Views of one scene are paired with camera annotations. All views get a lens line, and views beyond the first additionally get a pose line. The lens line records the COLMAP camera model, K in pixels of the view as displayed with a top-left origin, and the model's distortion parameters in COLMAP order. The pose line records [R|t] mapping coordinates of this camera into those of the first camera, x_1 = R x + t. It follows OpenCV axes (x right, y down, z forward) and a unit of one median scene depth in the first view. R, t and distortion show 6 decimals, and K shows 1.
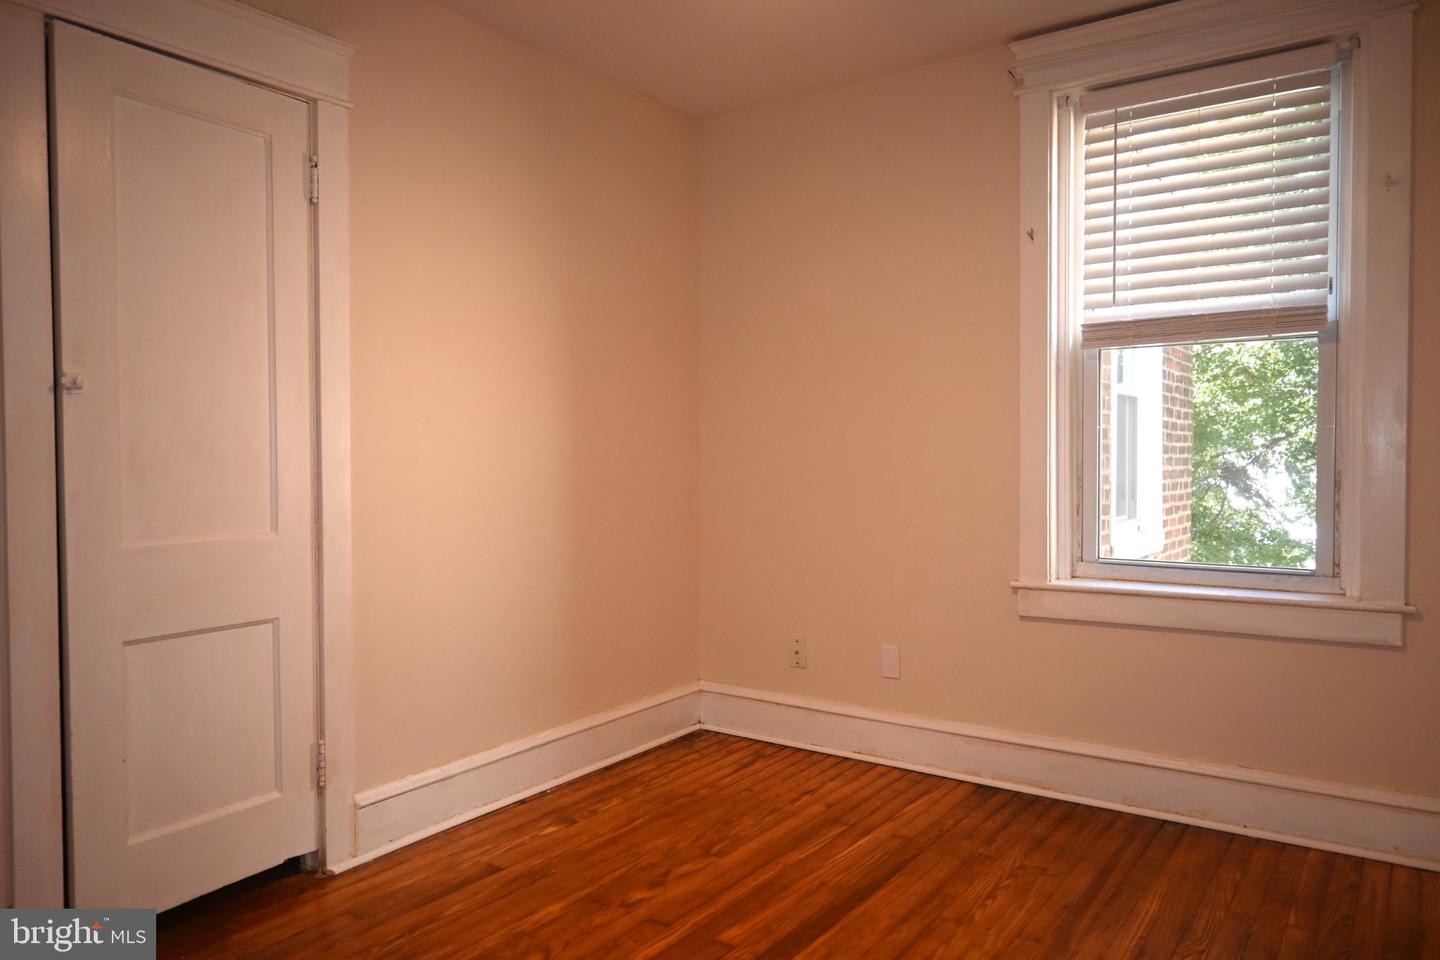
lens RADIAL K [[1020.1, 0, 720.0], [0, 1020.1, 480.0], [0, 0, 1]] dist [0.000832, 0.003149]
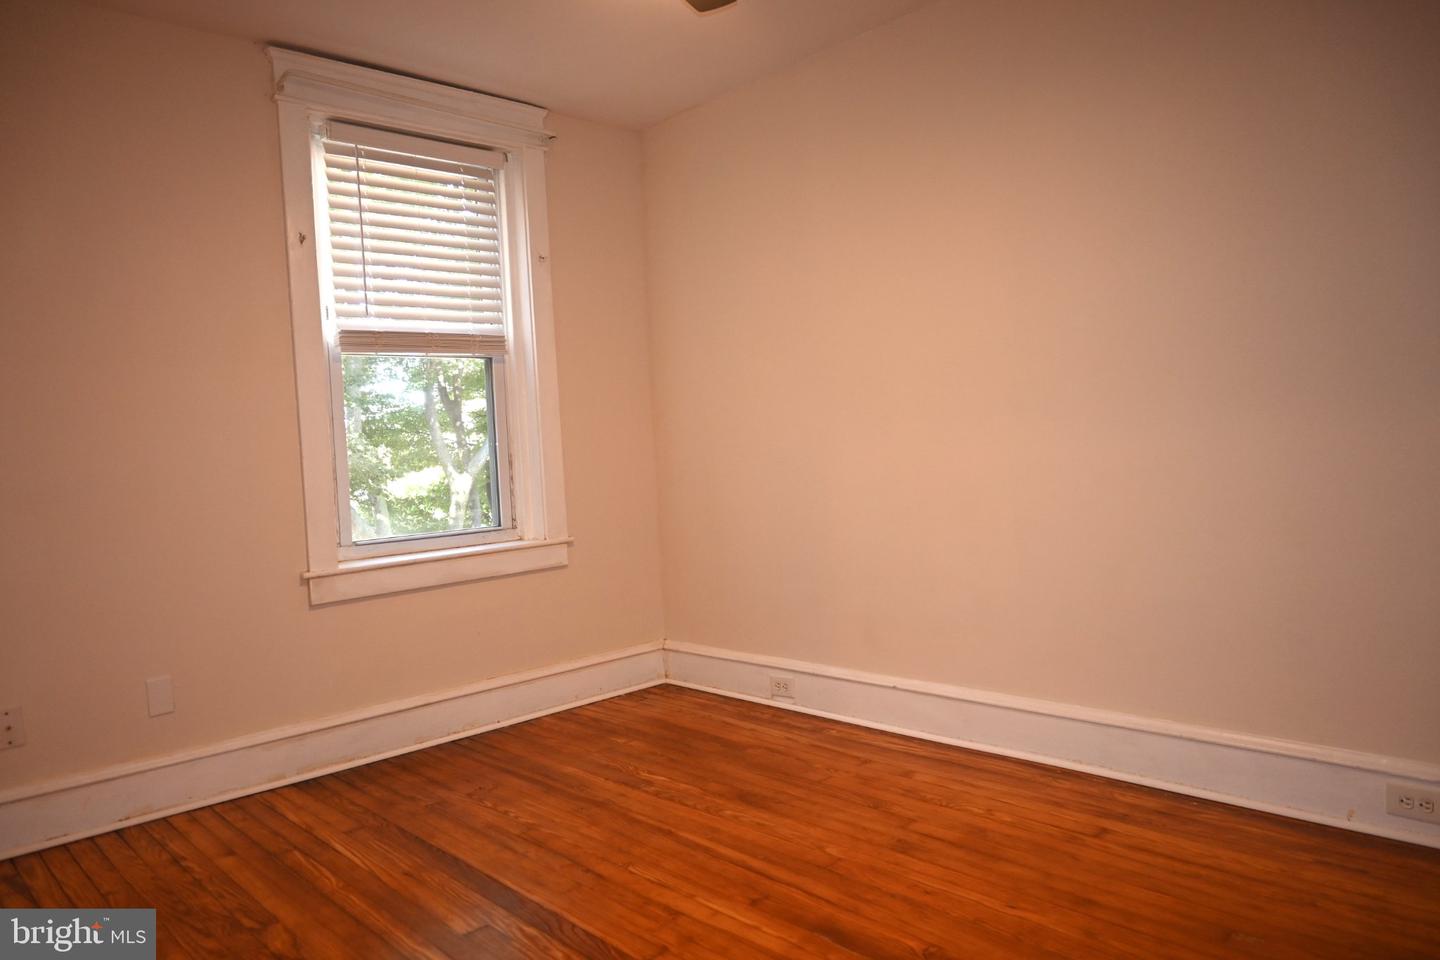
lens RADIAL K [[1020.1, 0, 720.0], [0, 1020.1, 480.0], [0, 0, 1]] dist [0.000832, 0.003149]
pose [[0.167443, -0.036547, 0.985204, -0.701050], [0.077930, 0.996676, 0.023728, 0.015529], [-0.982797, 0.072804, 0.169735, 0.444342]]
